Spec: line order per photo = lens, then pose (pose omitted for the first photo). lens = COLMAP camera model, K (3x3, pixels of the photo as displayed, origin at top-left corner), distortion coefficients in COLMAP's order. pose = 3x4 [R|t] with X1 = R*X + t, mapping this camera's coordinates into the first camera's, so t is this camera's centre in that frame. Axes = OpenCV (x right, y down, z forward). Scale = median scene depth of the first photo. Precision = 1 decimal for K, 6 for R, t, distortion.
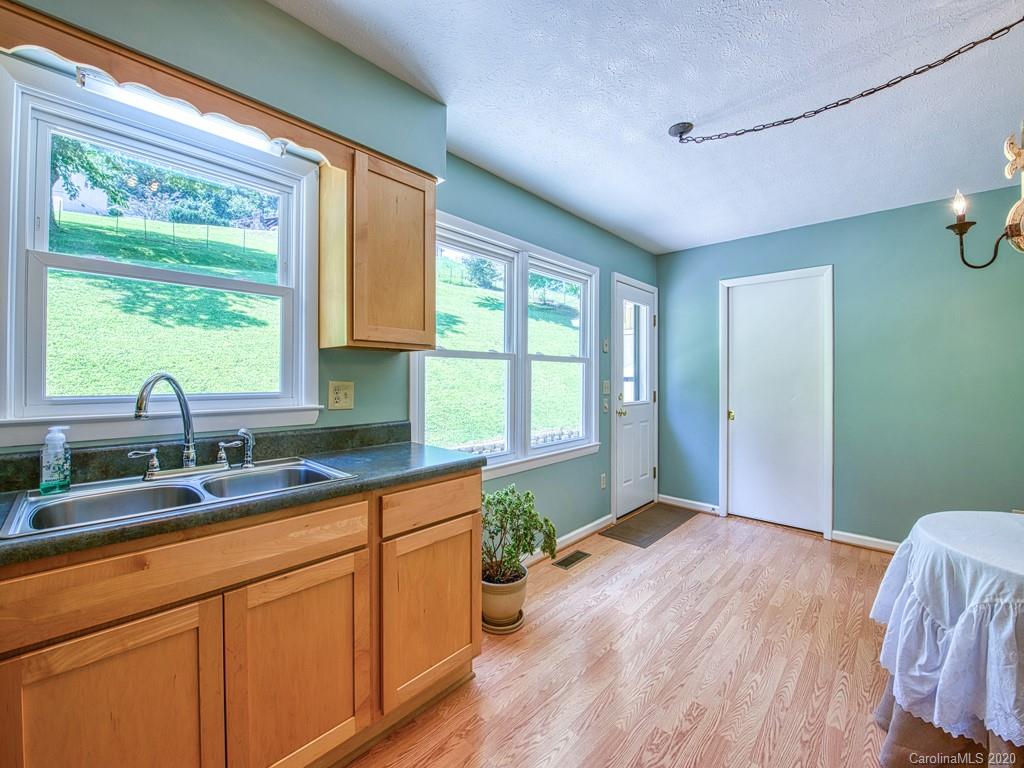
lens RADIAL K [[409.9, 0, 512.5], [0, 409.9, 374.2], [0, 0, 1]] dist [-0.021001, -0.000500]
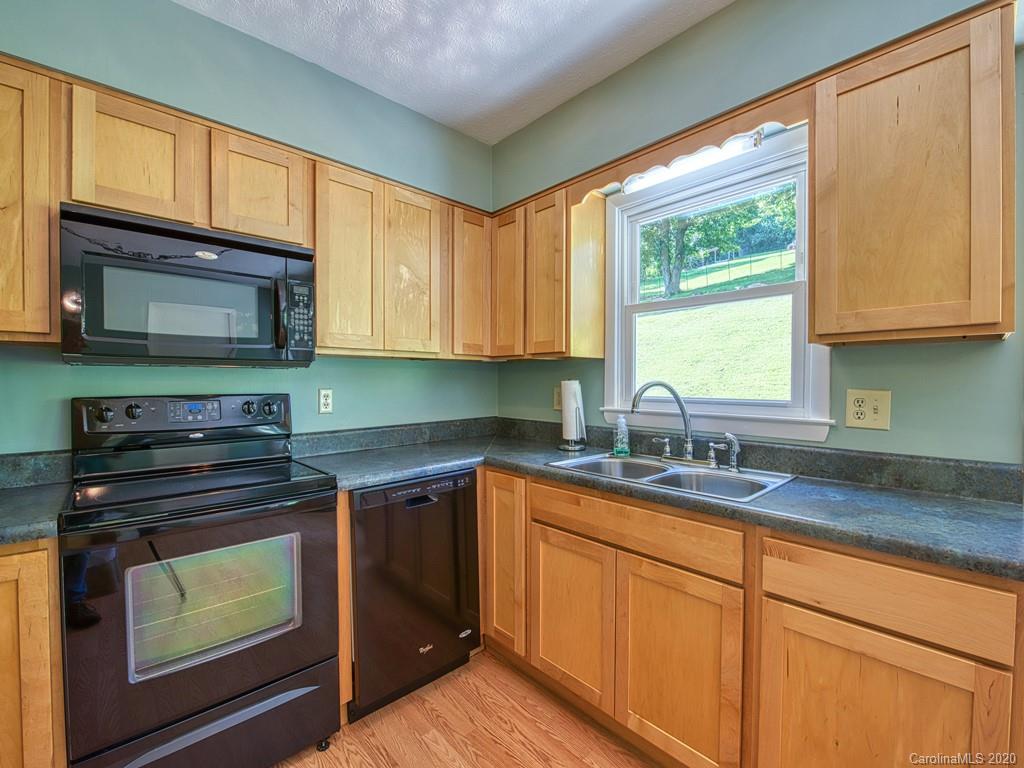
lens RADIAL K [[439.2, 0, 511.8], [0, 439.2, 390.4], [0, 0, 1]] dist [-0.014924, -0.001045]
pose [[-0.076896, 0.013930, -0.996942, 0.504009], [0.004627, 0.999897, 0.013614, 0.005991], [0.997028, -0.003566, -0.076953, 0.538267]]
